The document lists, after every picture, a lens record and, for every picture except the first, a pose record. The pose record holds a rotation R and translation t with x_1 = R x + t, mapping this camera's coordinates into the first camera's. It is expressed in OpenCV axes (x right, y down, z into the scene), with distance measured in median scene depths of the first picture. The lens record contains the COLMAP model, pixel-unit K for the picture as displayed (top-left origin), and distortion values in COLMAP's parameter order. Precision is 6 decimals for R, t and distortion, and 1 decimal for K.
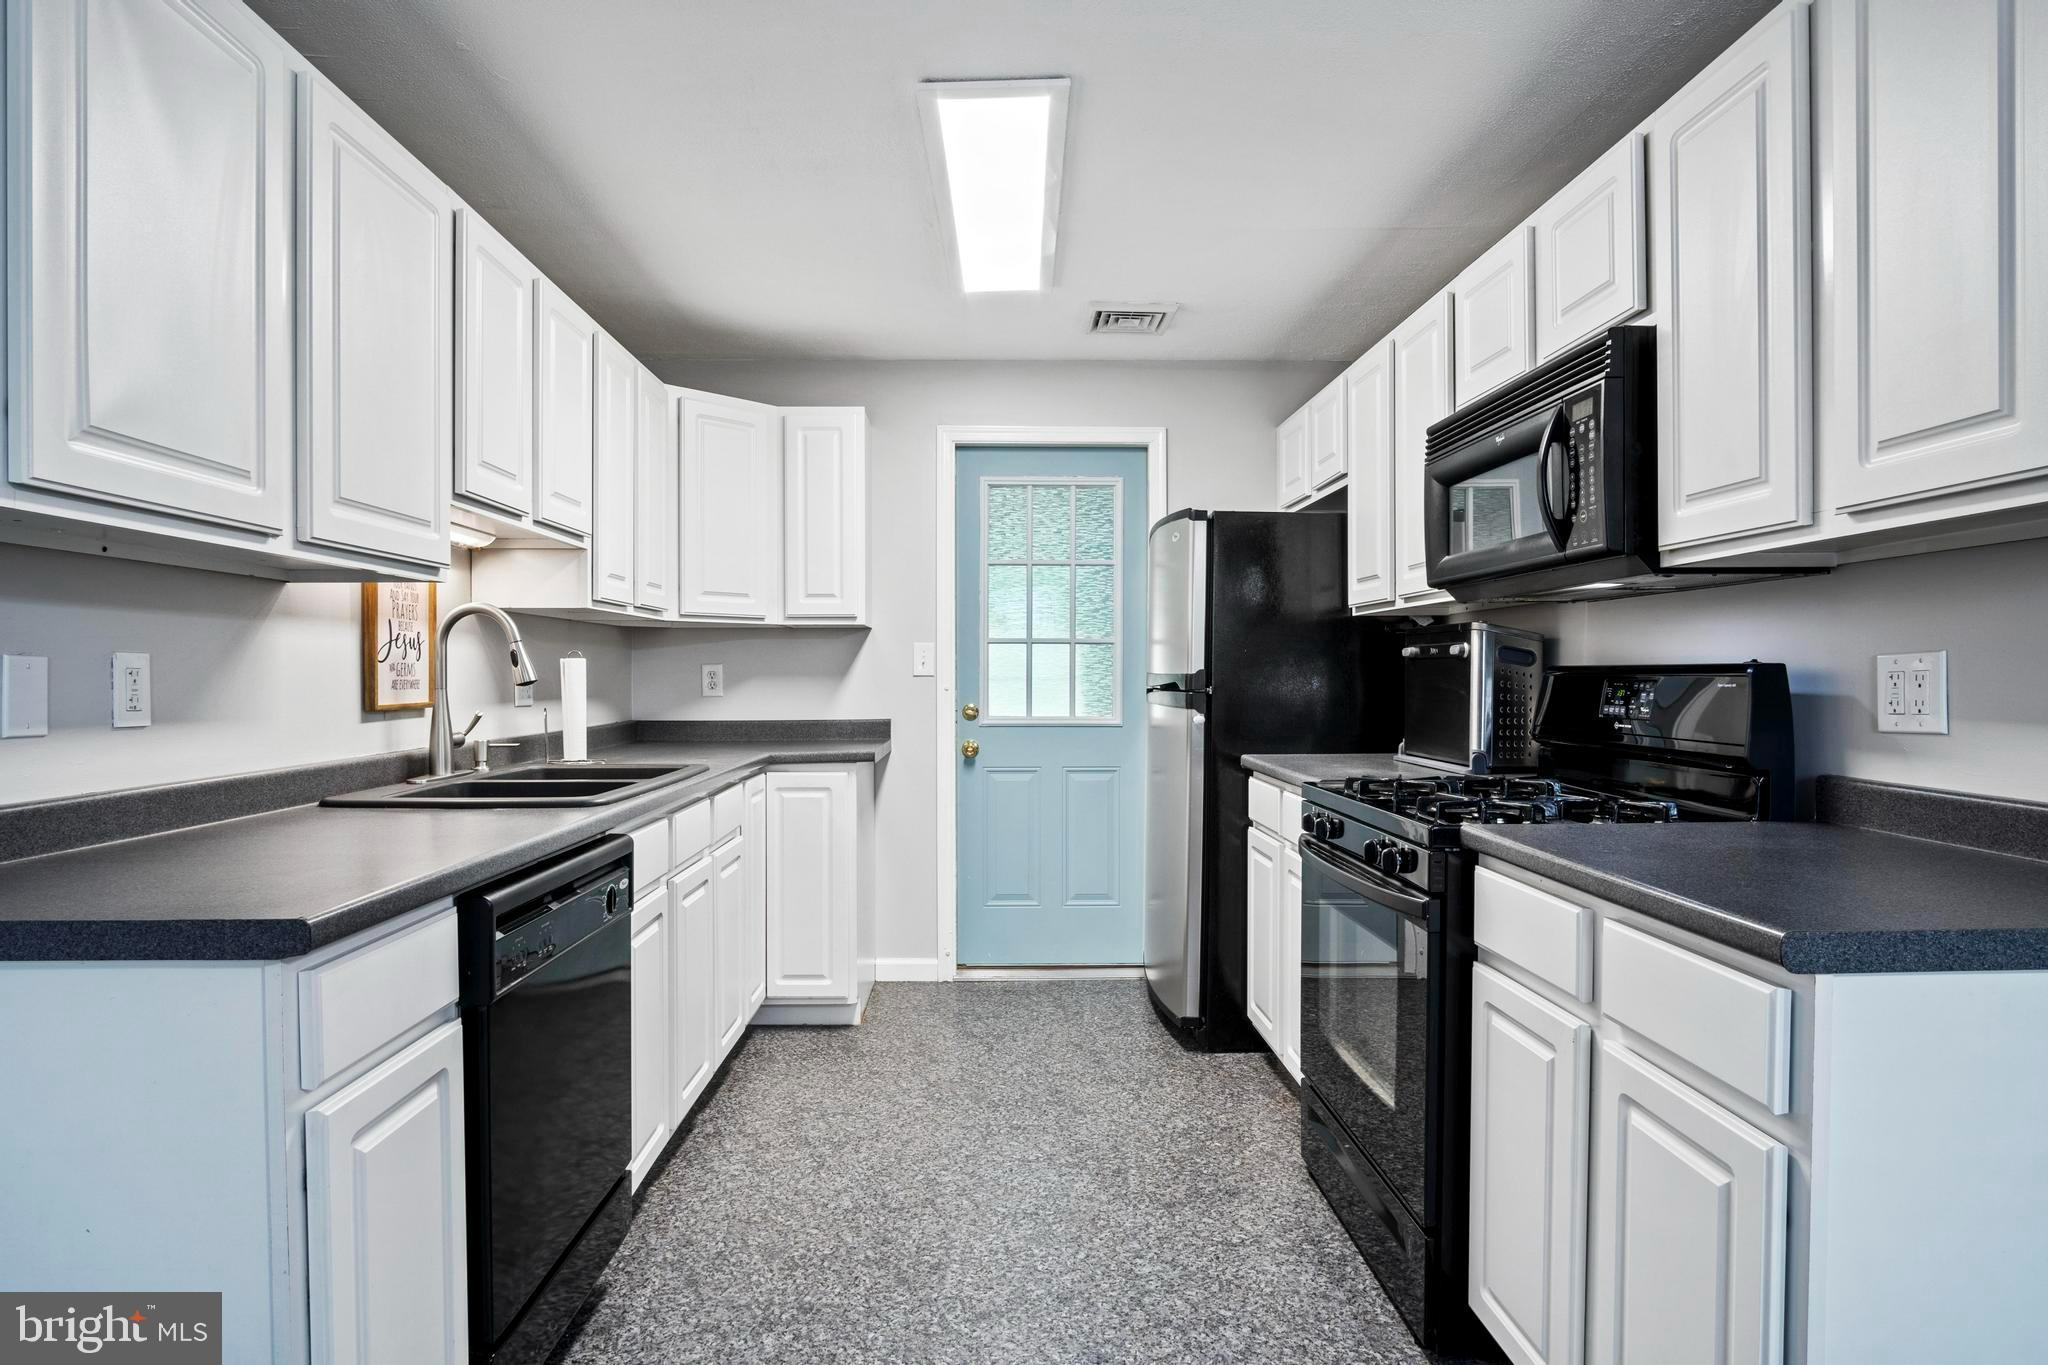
lens RADIAL K [[1103.1, 0, 1019.4], [0, 1103.1, 694.8], [0, 0, 1]] dist [-0.027194, 0.001633]
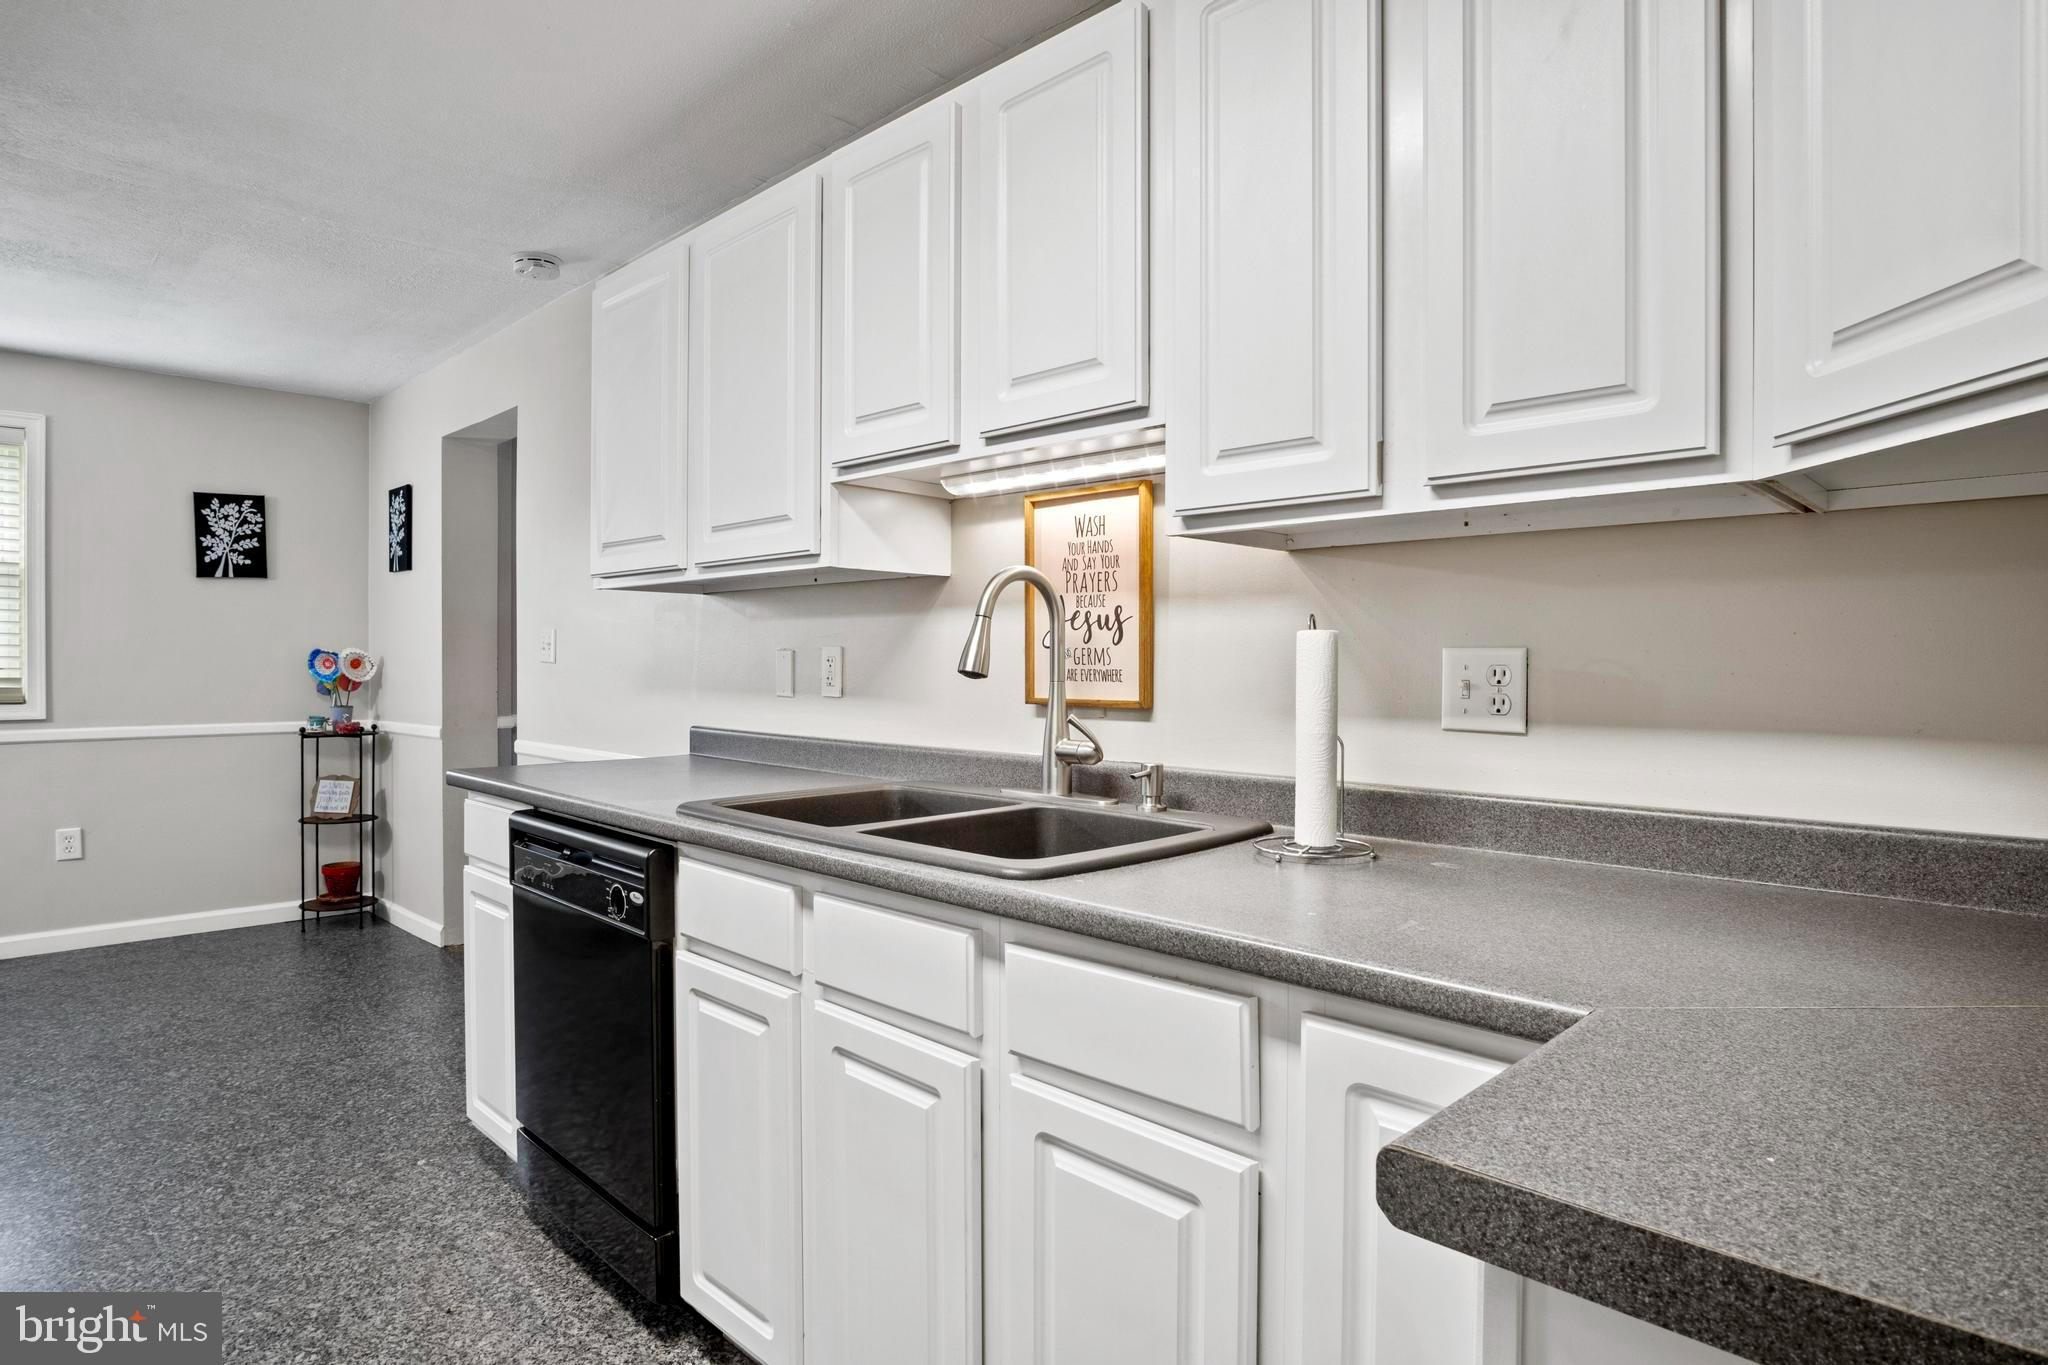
lens RADIAL K [[1103.1, 0, 1022.4], [0, 1103.1, 667.3], [0, 0, 1]] dist [-0.027194, 0.001633]
pose [[-0.722824, 0.004487, -0.691018, 0.023765], [-0.014747, 0.999651, 0.021916, -0.031099], [0.690875, 0.026032, -0.722505, 1.507305]]
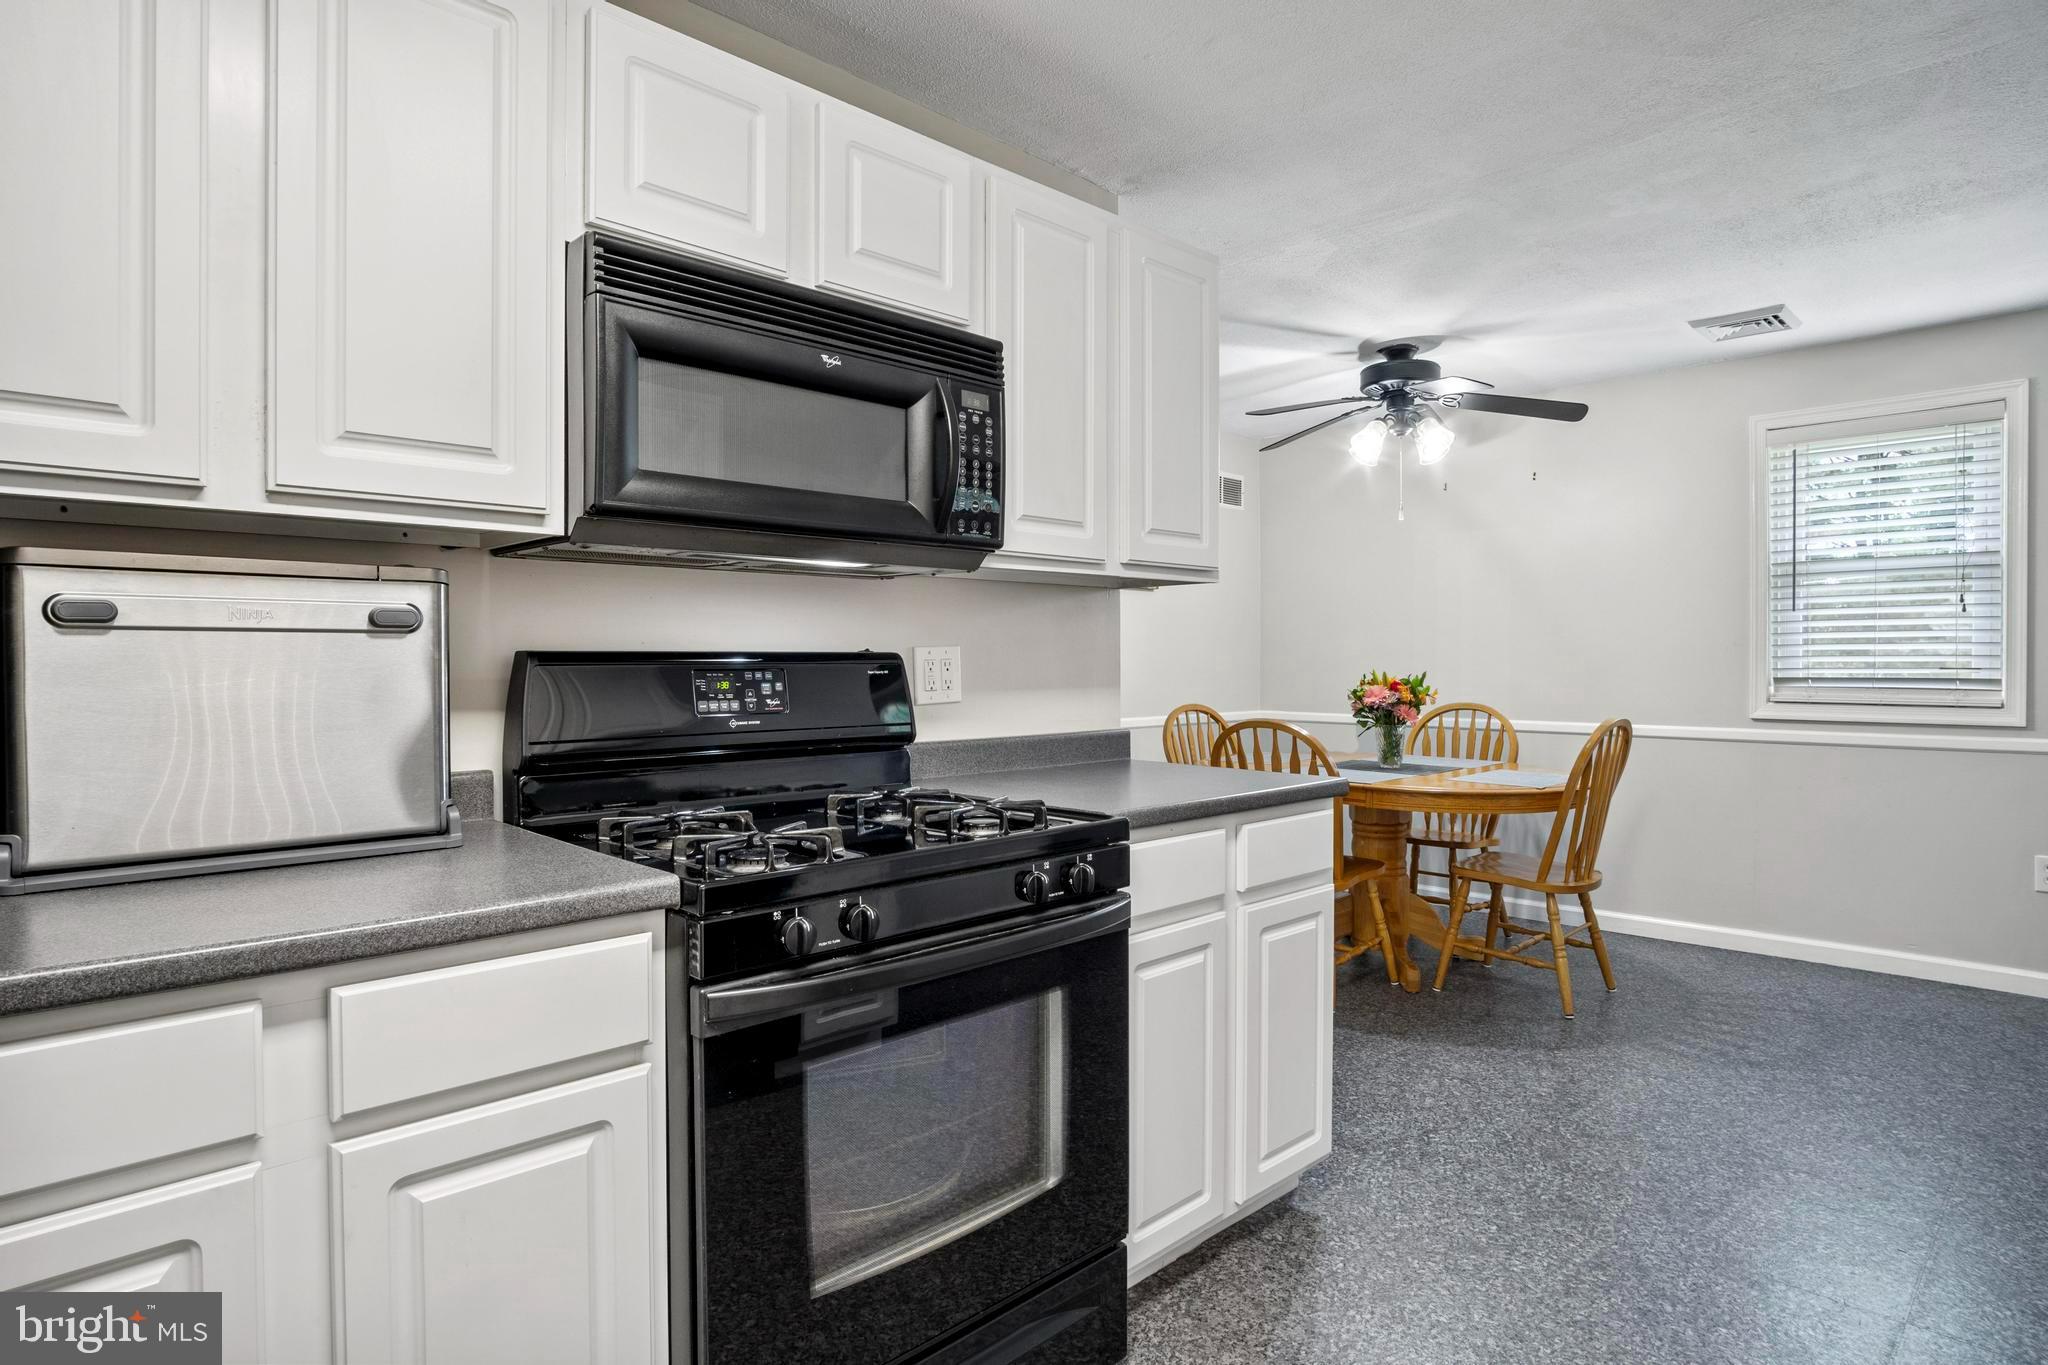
lens RADIAL K [[1103.1, 0, 1020.4], [0, 1103.1, 676.6], [0, 0, 1]] dist [-0.027194, 0.001633]
pose [[-0.675084, -0.006514, 0.737712, -0.199472], [0.018421, 0.999500, 0.025683, -0.022551], [-0.737511, 0.030928, -0.674626, 1.235553]]
